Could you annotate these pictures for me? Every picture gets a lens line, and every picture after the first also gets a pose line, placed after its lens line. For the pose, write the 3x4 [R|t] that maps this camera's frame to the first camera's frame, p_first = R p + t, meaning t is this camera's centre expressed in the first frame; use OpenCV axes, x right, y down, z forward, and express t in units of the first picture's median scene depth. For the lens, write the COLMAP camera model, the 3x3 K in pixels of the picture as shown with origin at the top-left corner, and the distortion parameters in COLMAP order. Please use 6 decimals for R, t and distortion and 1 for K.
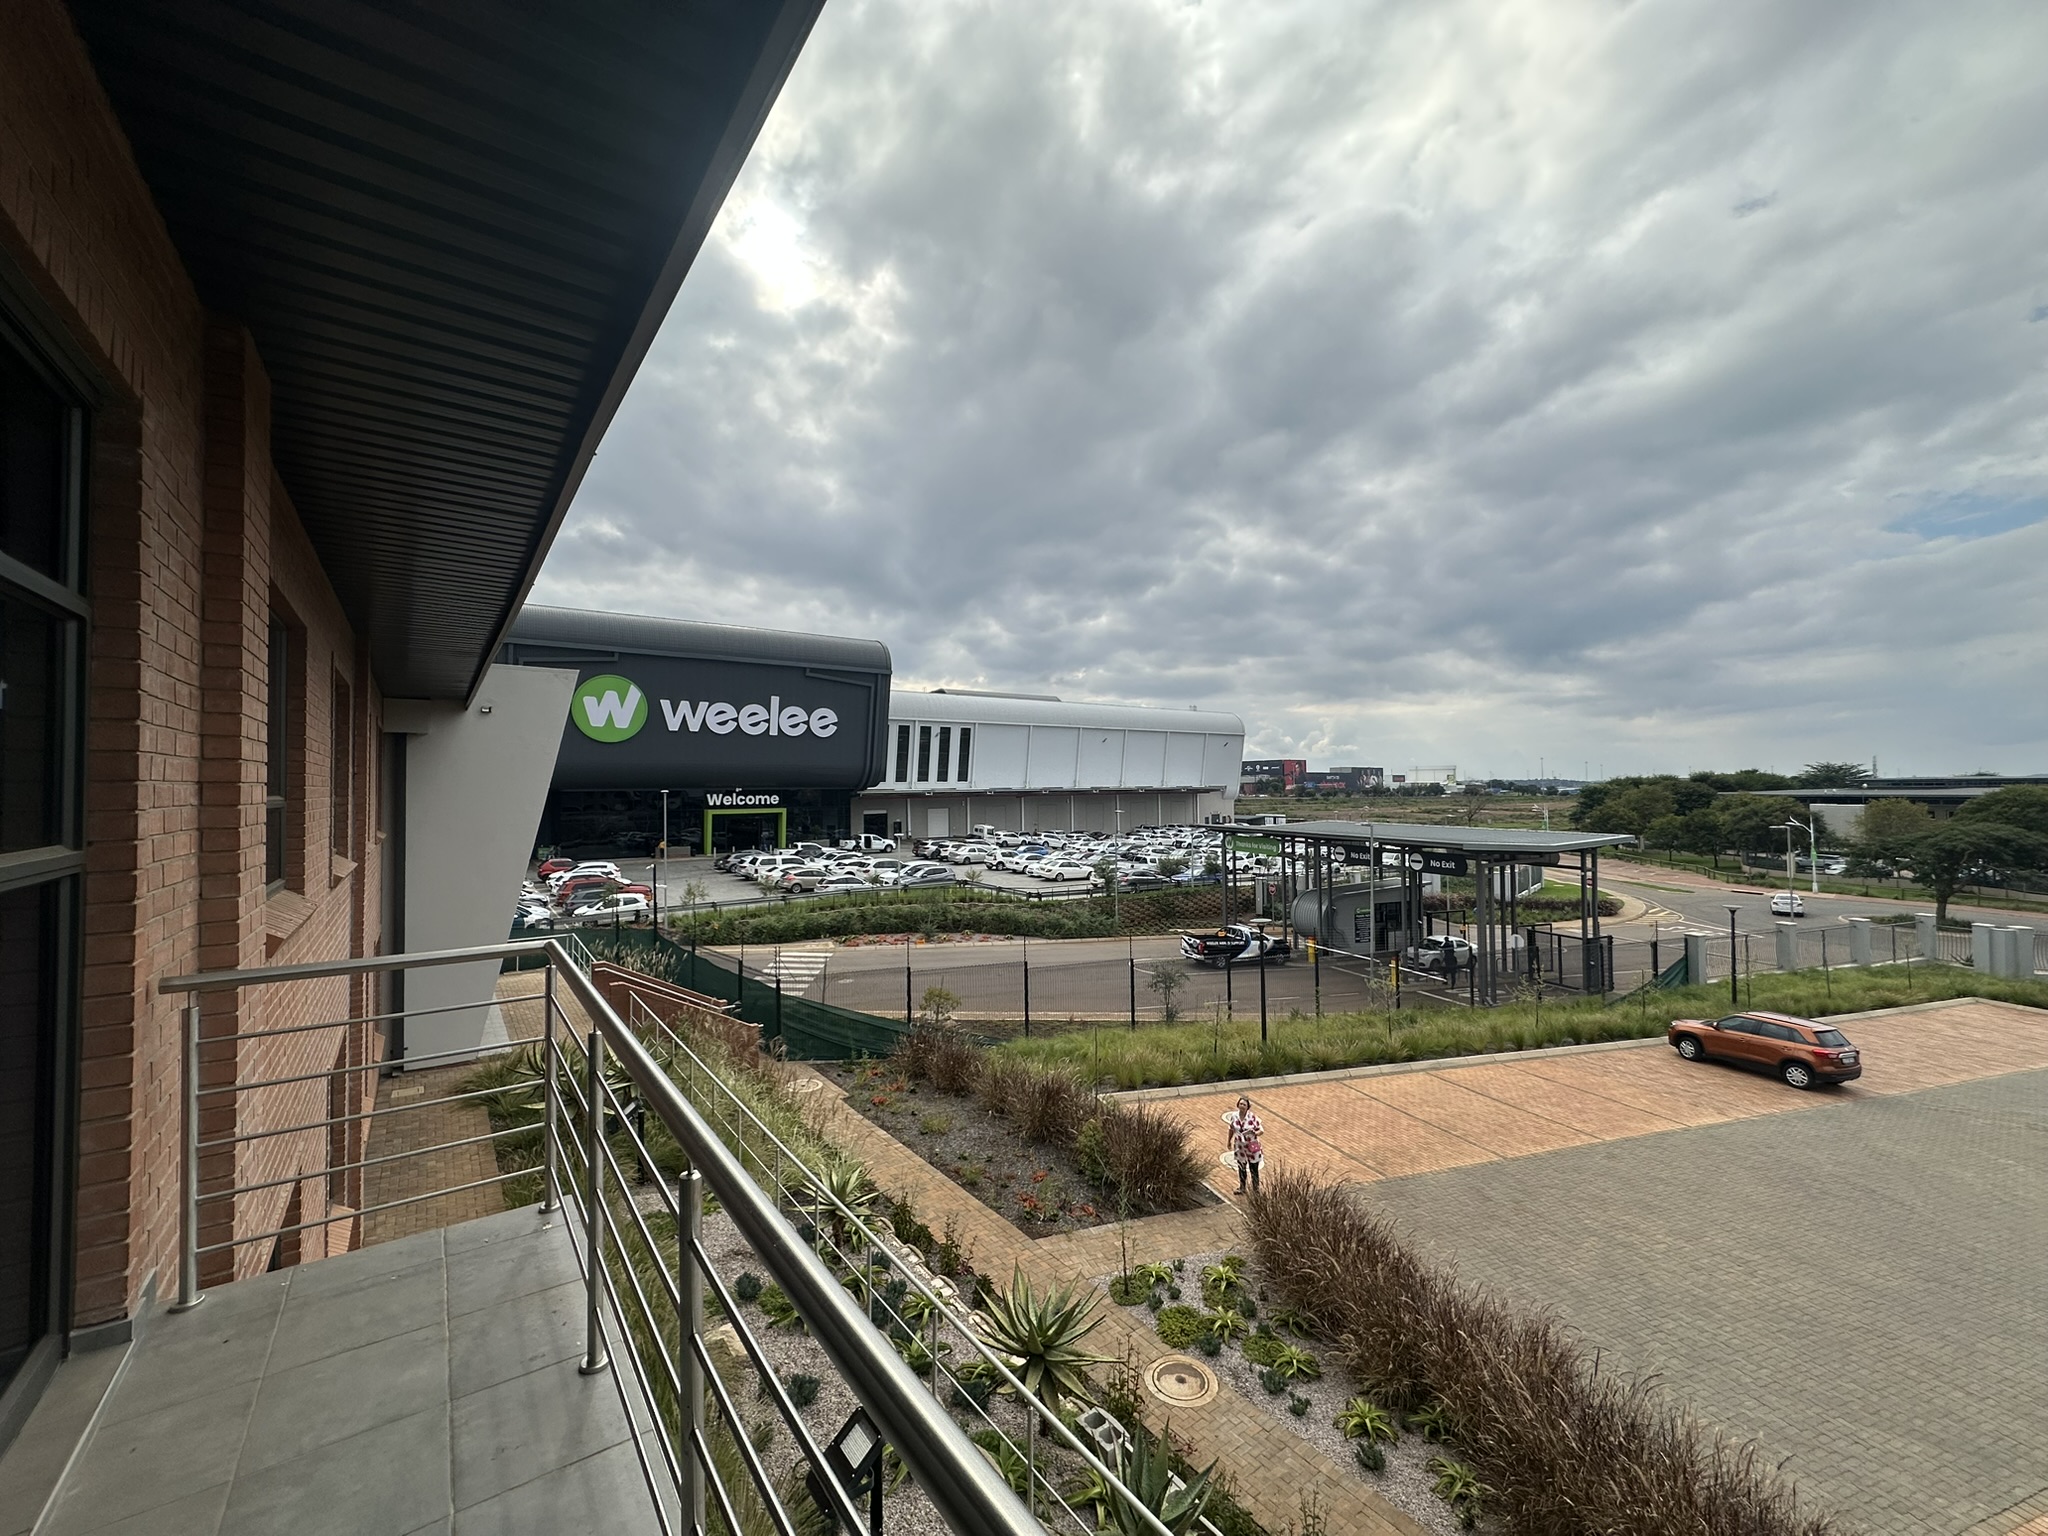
lens RADIAL K [[813.3, 0, 1013.4], [0, 813.3, 766.6], [0, 0, 1]] dist [-0.000177, -0.000793]
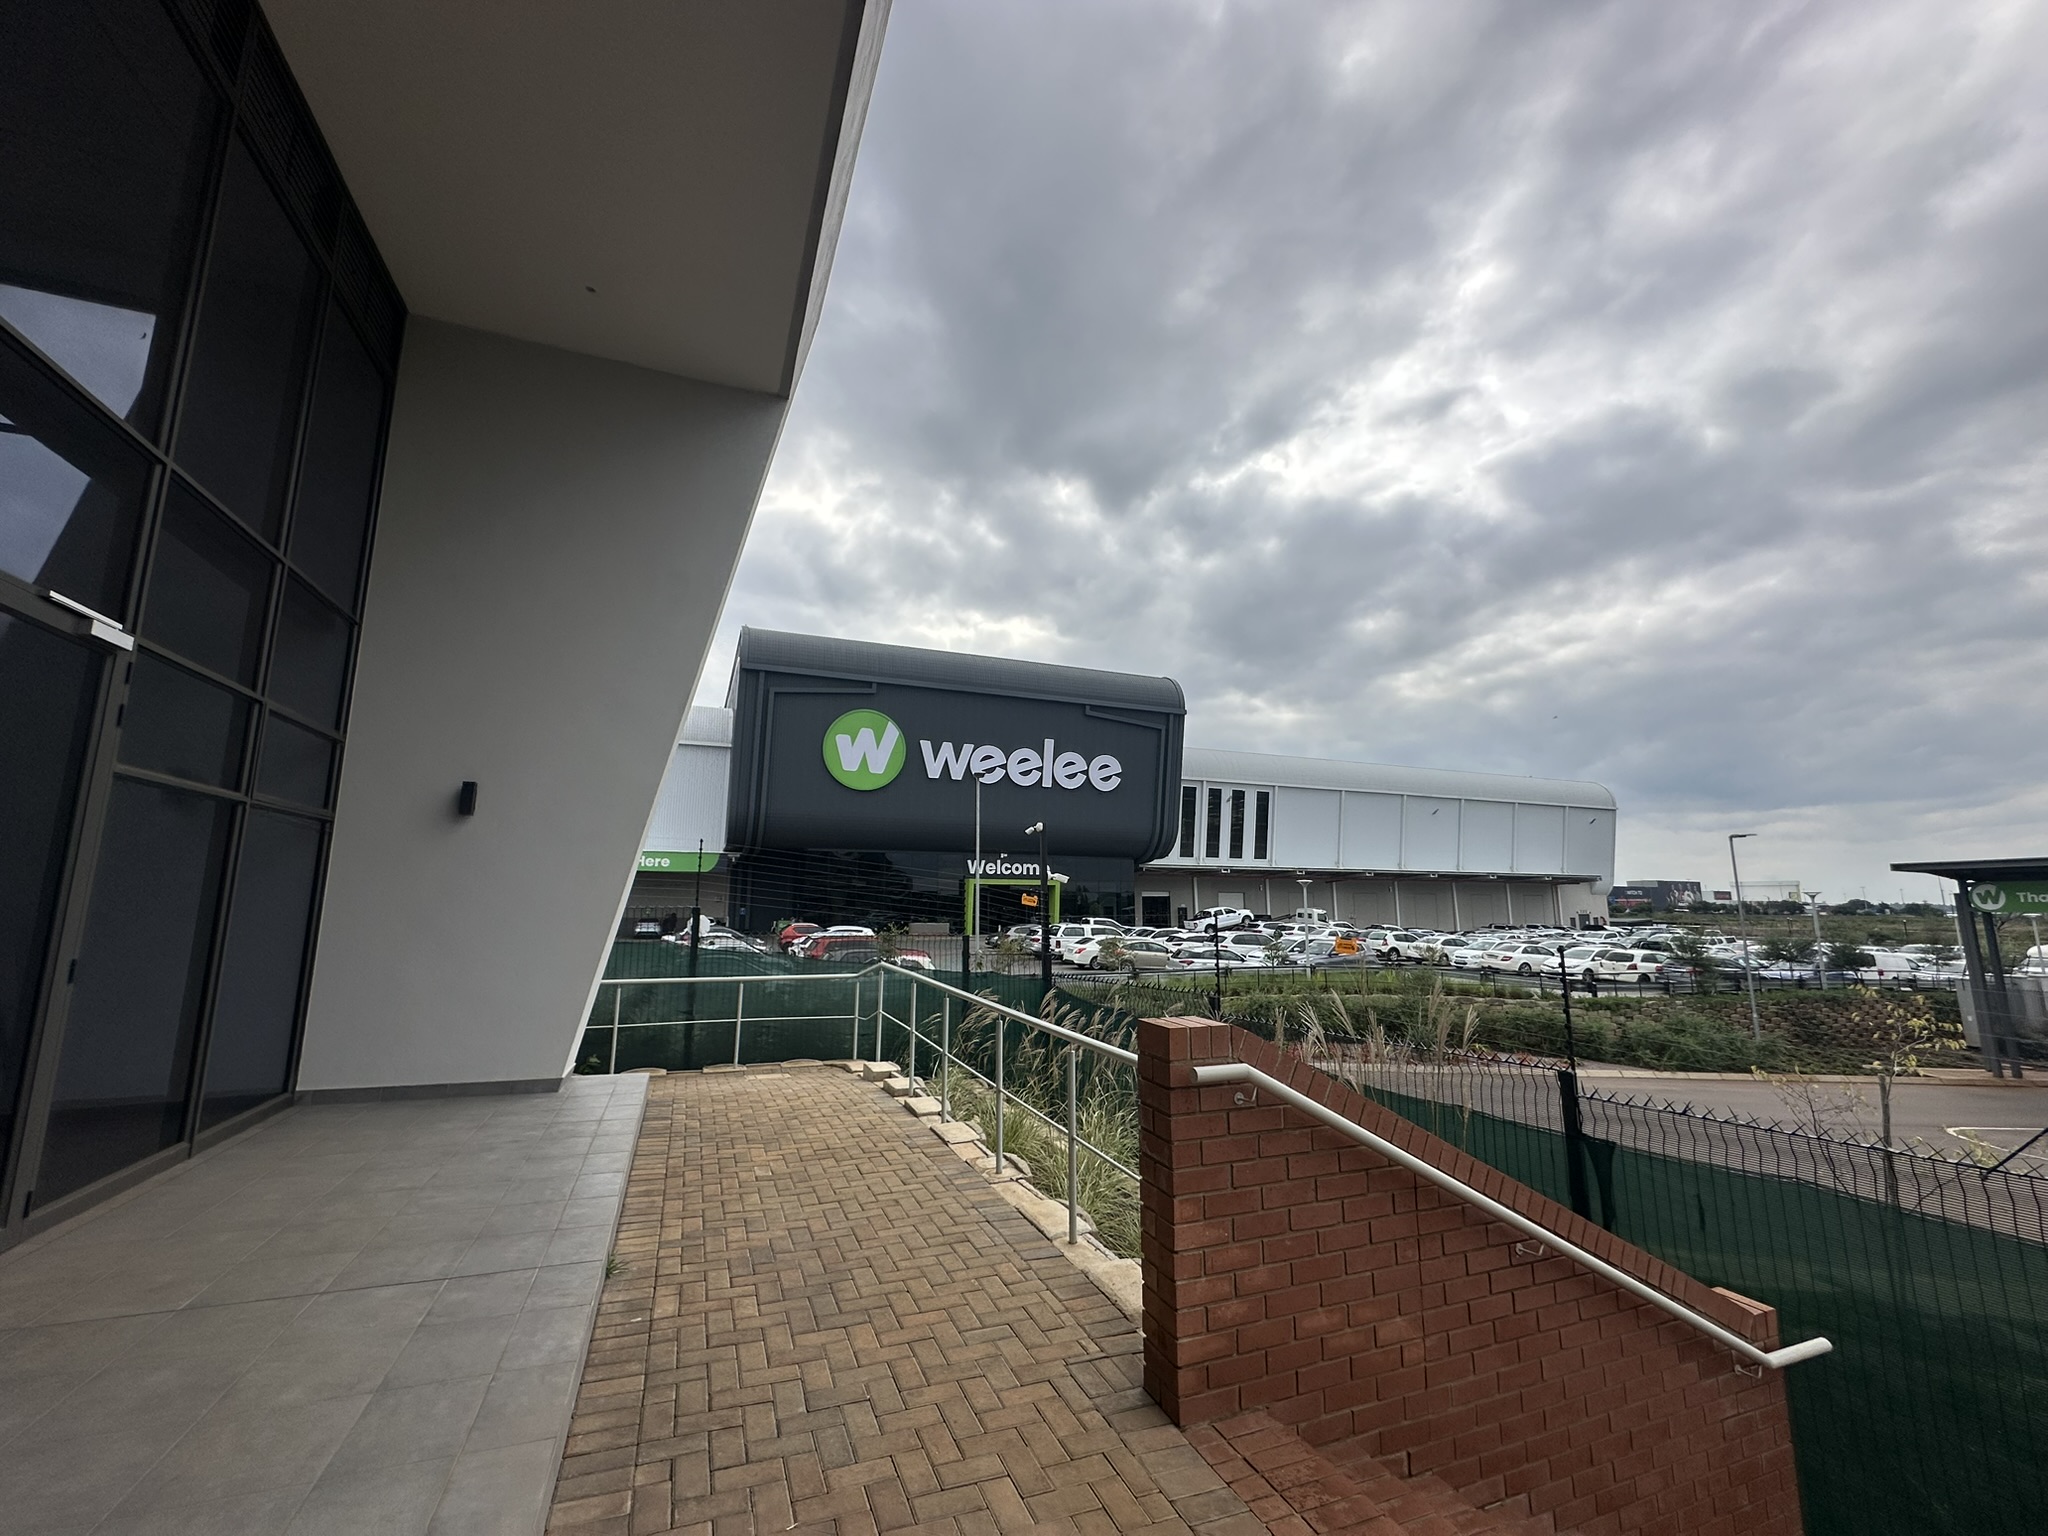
lens RADIAL K [[813.3, 0, 1019.9], [0, 813.3, 774.2], [0, 0, 1]] dist [-0.000177, -0.000793]
pose [[0.971217, -0.022637, -0.237118, -0.122844], [-0.008892, 0.991335, -0.131060, 0.052040], [0.238030, 0.129396, 0.962600, 0.203513]]
